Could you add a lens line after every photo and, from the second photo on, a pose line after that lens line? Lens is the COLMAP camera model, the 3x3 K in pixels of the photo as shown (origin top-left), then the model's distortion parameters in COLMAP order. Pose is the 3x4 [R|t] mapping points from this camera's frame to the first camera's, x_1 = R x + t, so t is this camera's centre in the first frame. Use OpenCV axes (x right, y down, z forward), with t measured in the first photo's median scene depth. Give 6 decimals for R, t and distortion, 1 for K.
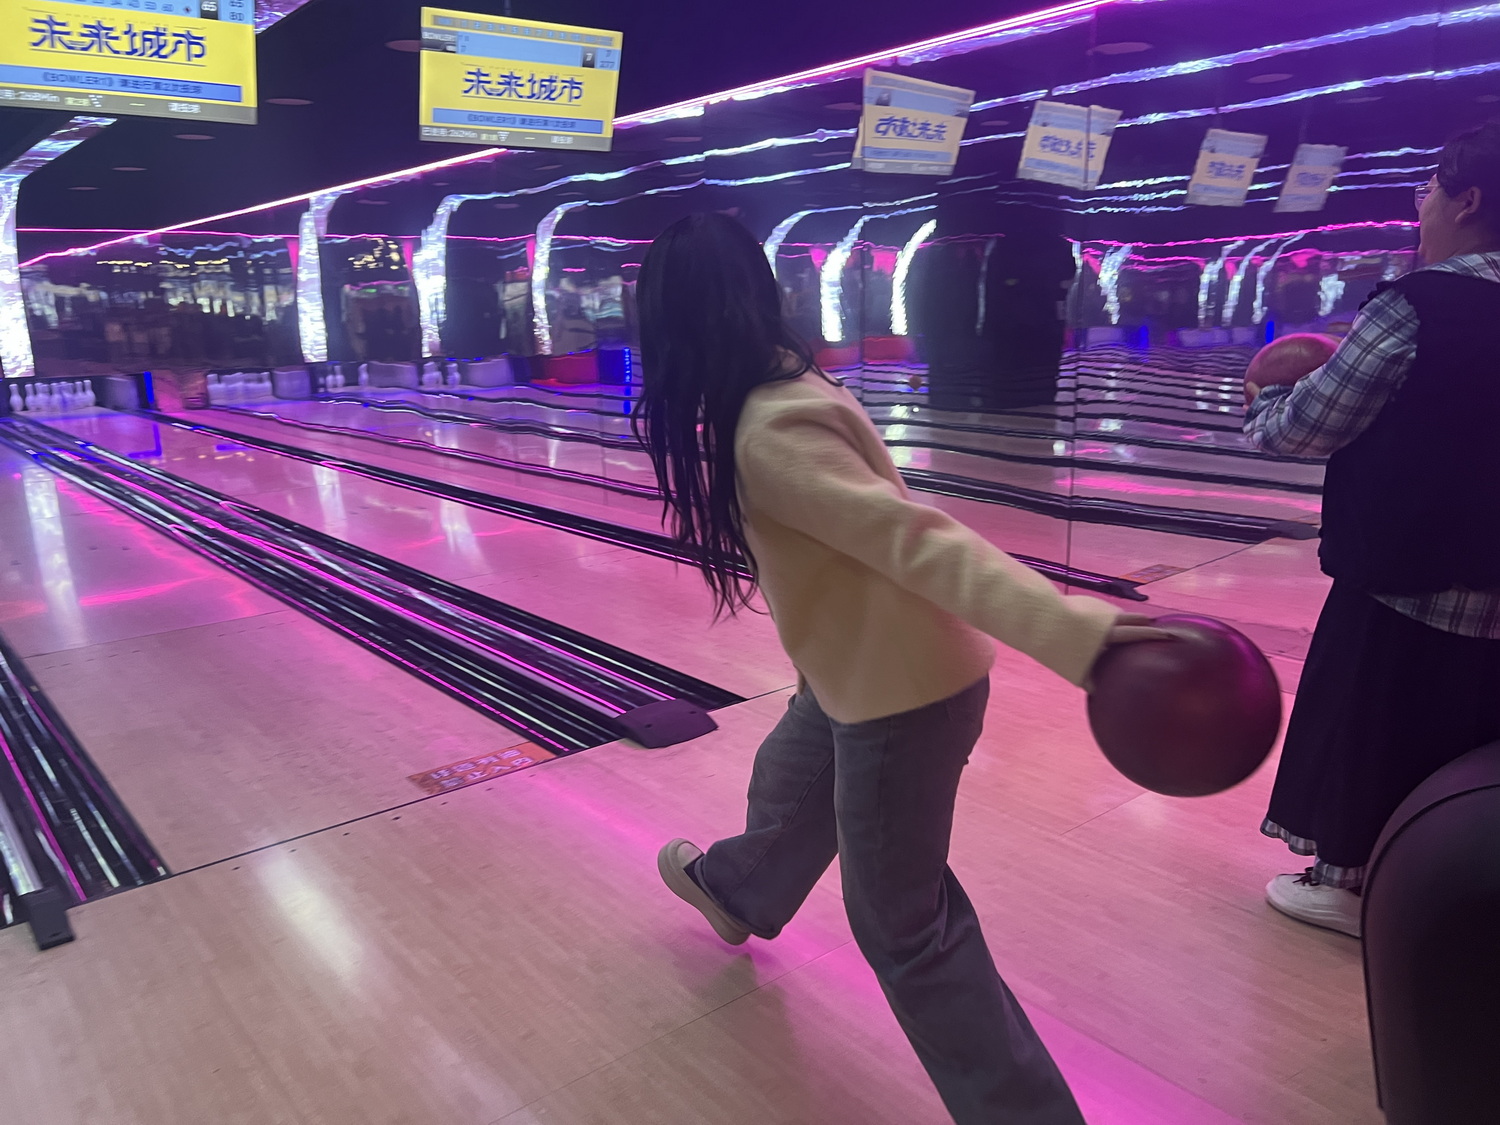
lens RADIAL K [[1136.5, 0, 747.9], [0, 1136.5, 569.4], [0, 0, 1]] dist [0.050305, -0.060681]
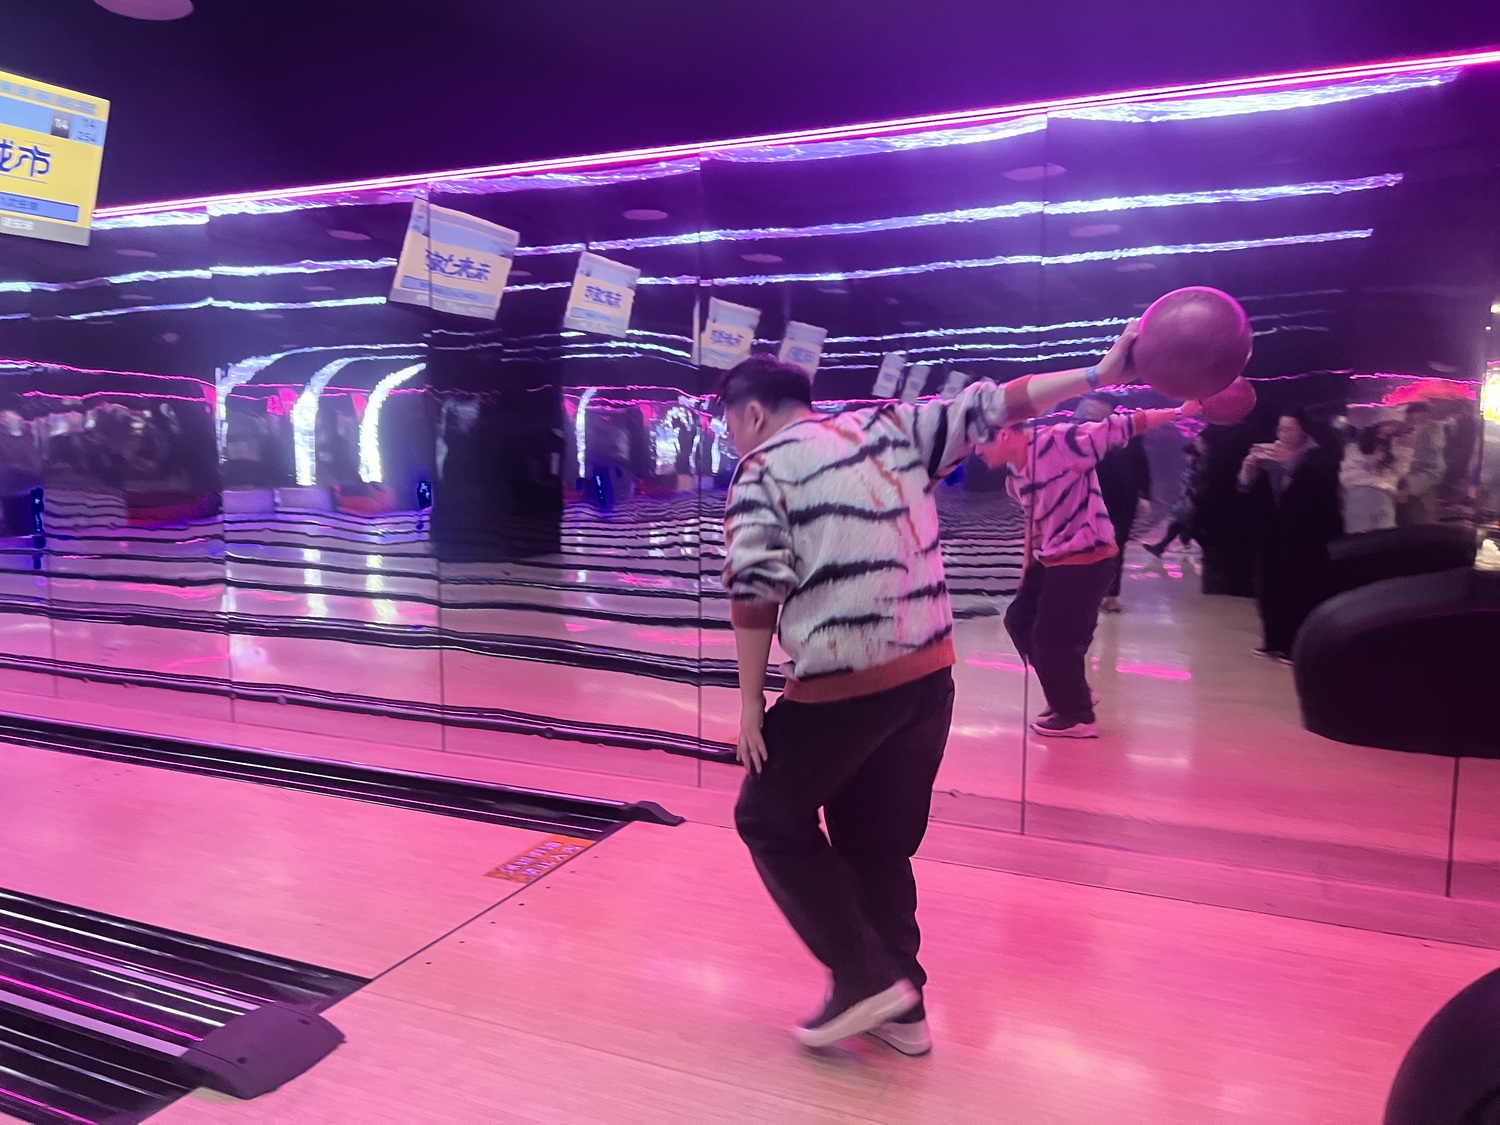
lens RADIAL K [[1126.9, 0, 753.2], [0, 1126.9, 579.4], [0, 0, 1]] dist [0.051800, -0.059642]
pose [[0.893078, -0.022895, 0.449319, -0.074109], [0.075969, 0.992037, -0.100451, -0.033926], [-0.443442, 0.123845, 0.887706, 0.157096]]
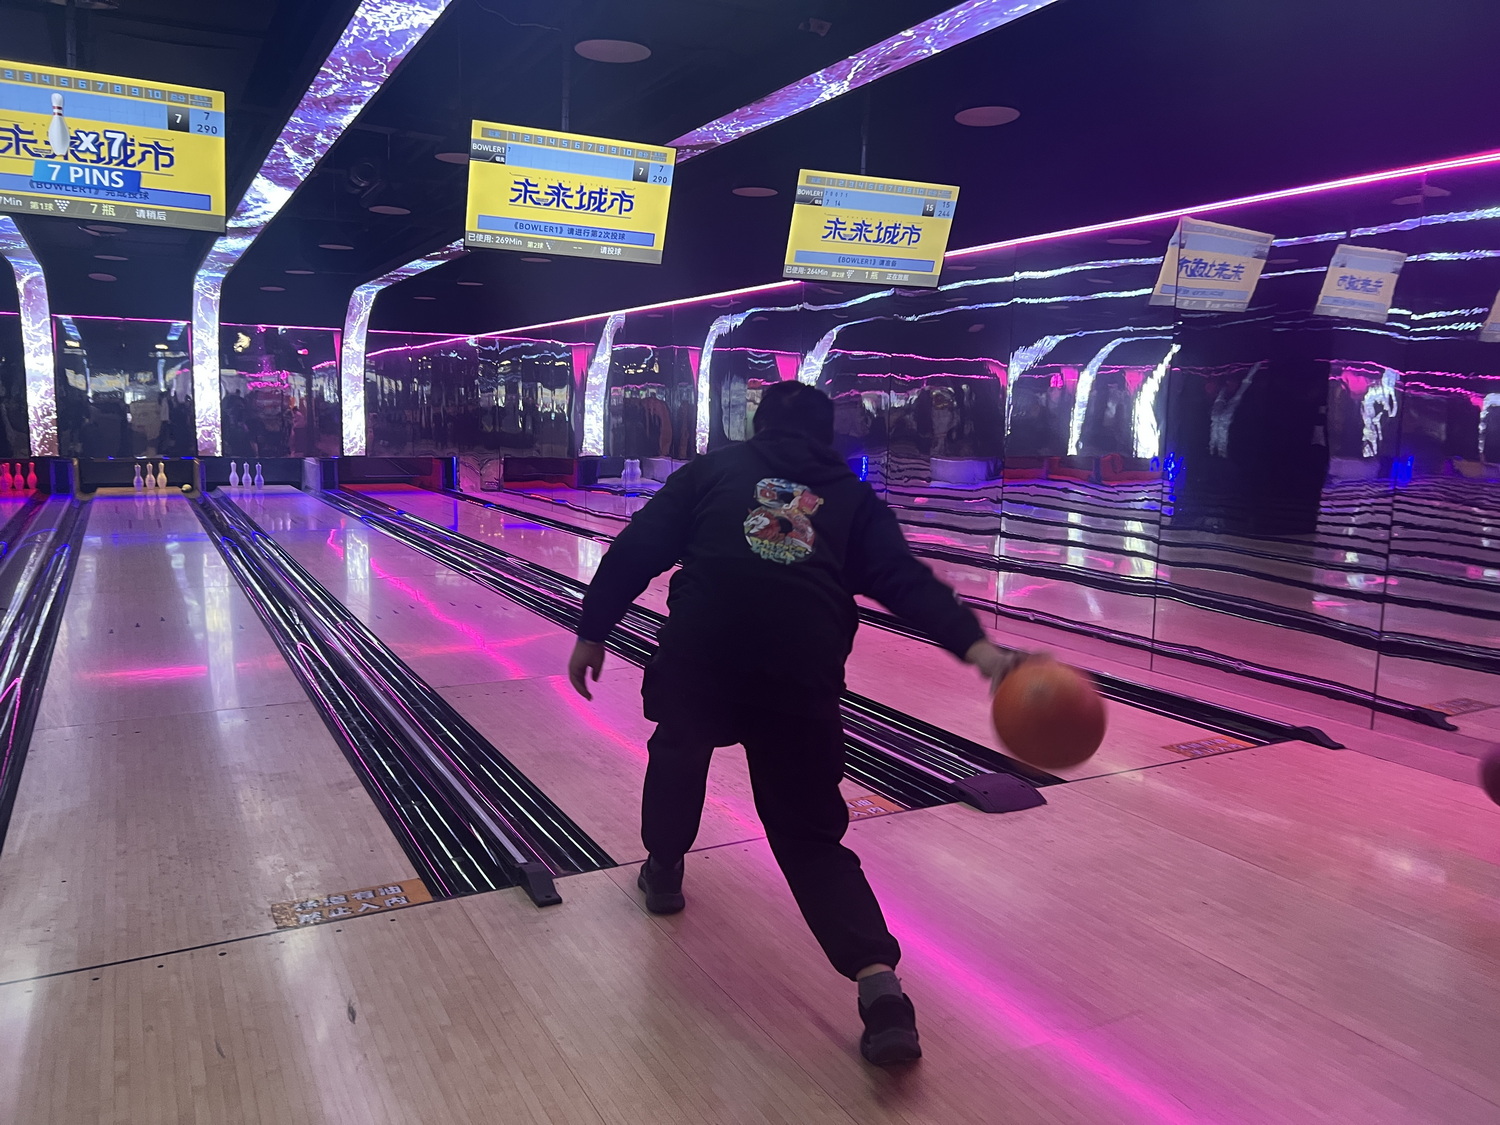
lens RADIAL K [[1125.4, 0, 747.5], [0, 1125.4, 554.1], [0, 0, 1]] dist [0.057618, -0.061596]
pose [[0.980159, 0.065421, -0.187106, -0.081459], [-0.084349, 0.991892, -0.095052, 0.019838], [0.179371, 0.108948, 0.977730, -0.102248]]
